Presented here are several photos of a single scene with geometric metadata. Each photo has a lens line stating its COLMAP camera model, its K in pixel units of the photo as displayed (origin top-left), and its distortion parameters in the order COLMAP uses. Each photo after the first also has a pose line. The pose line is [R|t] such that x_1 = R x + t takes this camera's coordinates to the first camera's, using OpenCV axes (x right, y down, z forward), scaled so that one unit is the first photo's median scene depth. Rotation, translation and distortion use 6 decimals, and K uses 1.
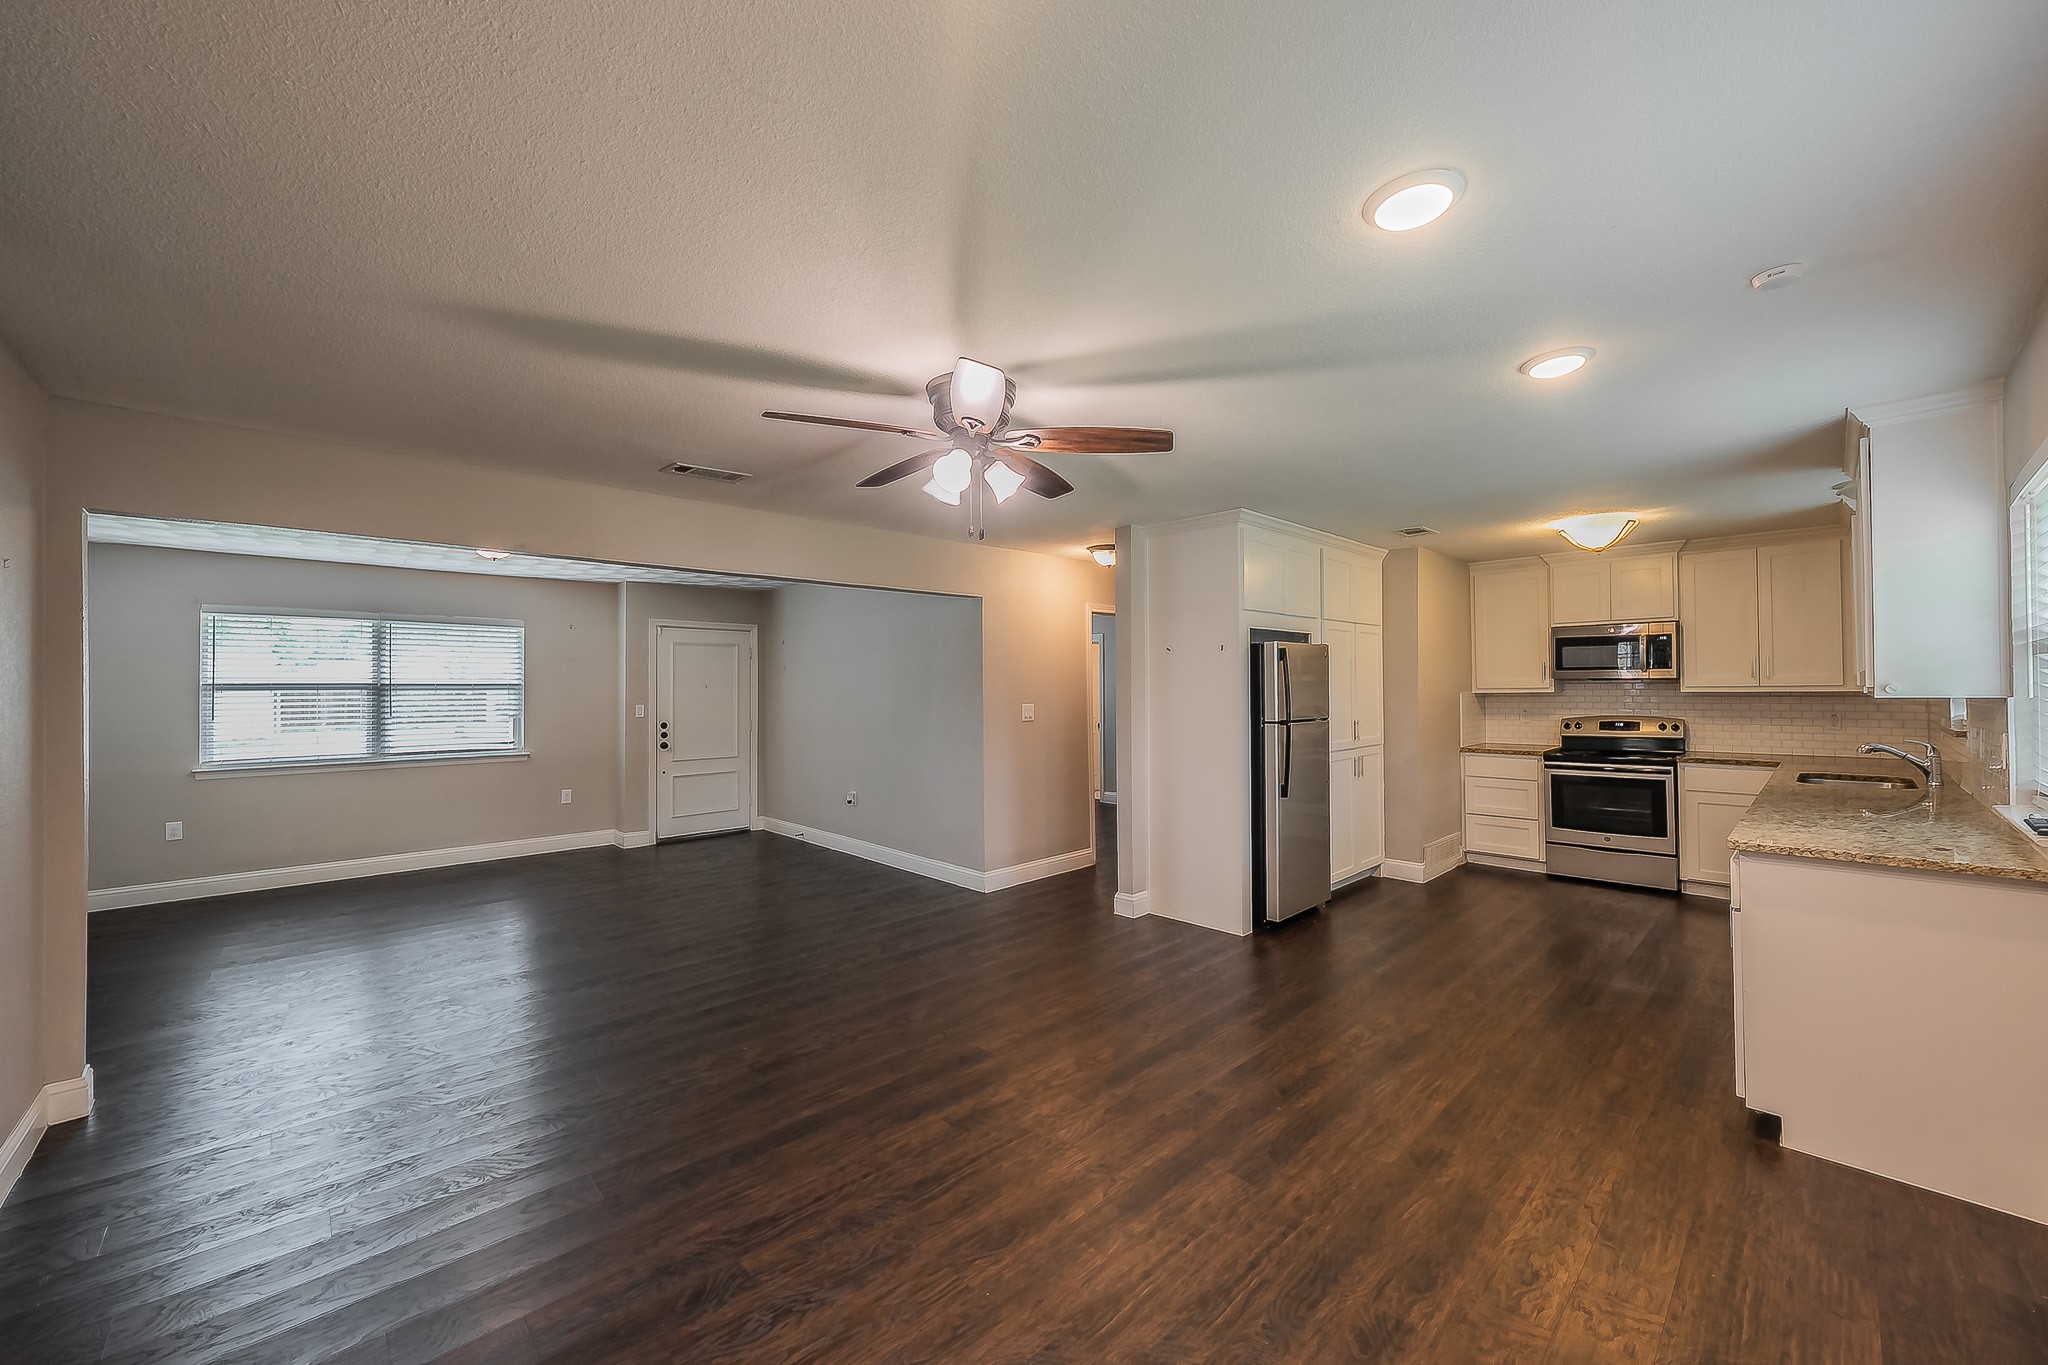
lens RADIAL K [[816.7, 0, 1008.3], [0, 816.7, 681.4], [0, 0, 1]] dist [0.016844, -0.000829]
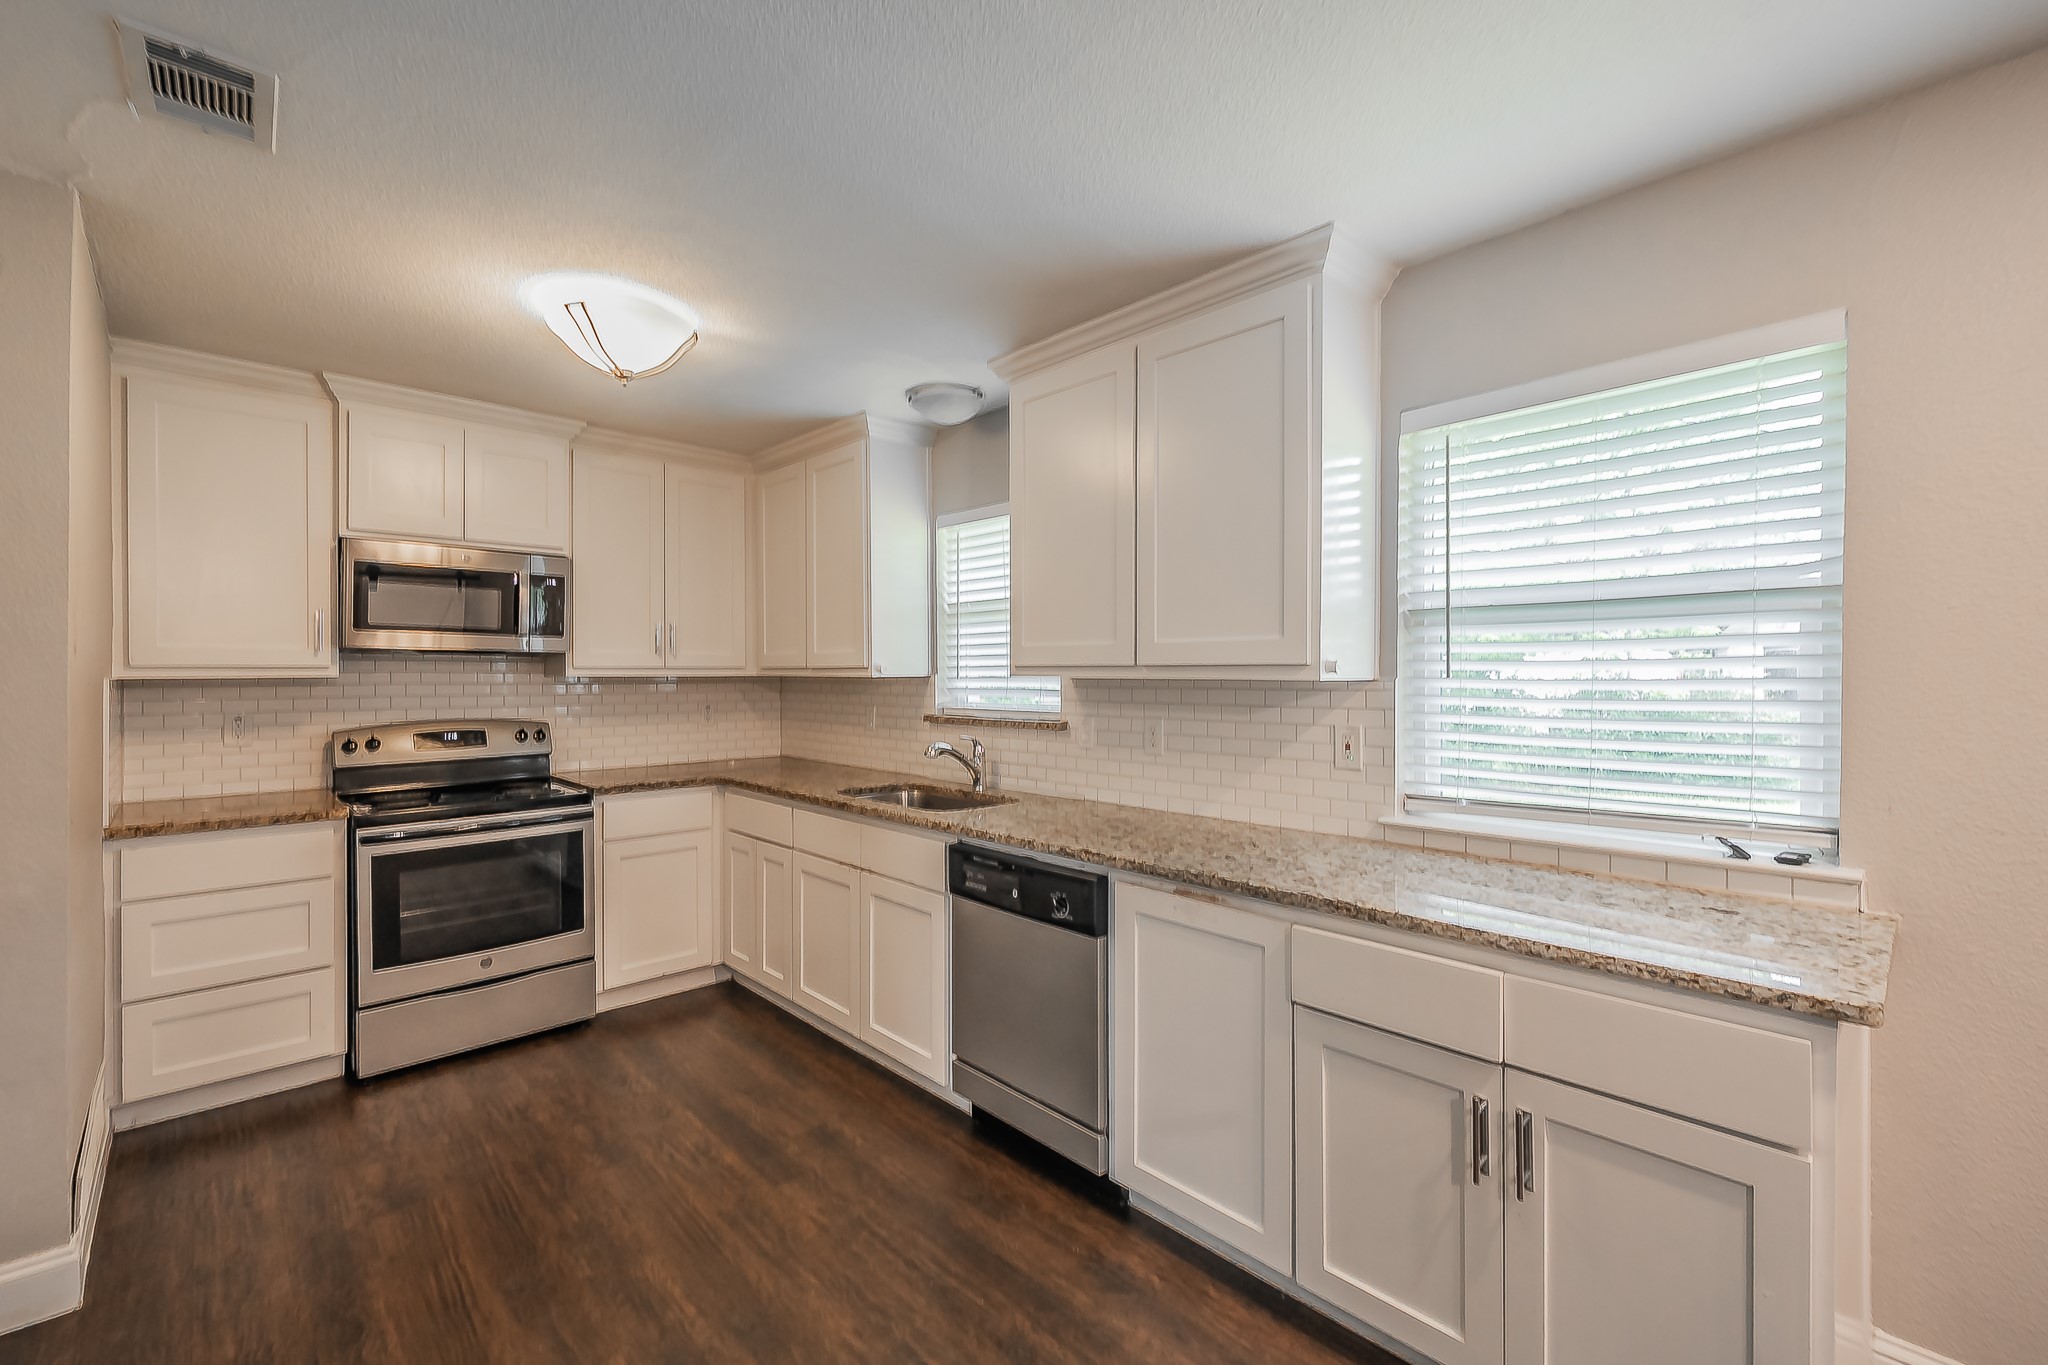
lens RADIAL K [[860.8, 0, 1016.2], [0, 860.8, 670.6], [0, 0, 1]] dist [-0.003589, -0.000001]
pose [[0.004680, 0.012258, 0.999914, 0.187368], [-0.007996, 0.999893, -0.012220, 0.013521], [-0.999957, -0.007939, 0.004778, 0.644643]]
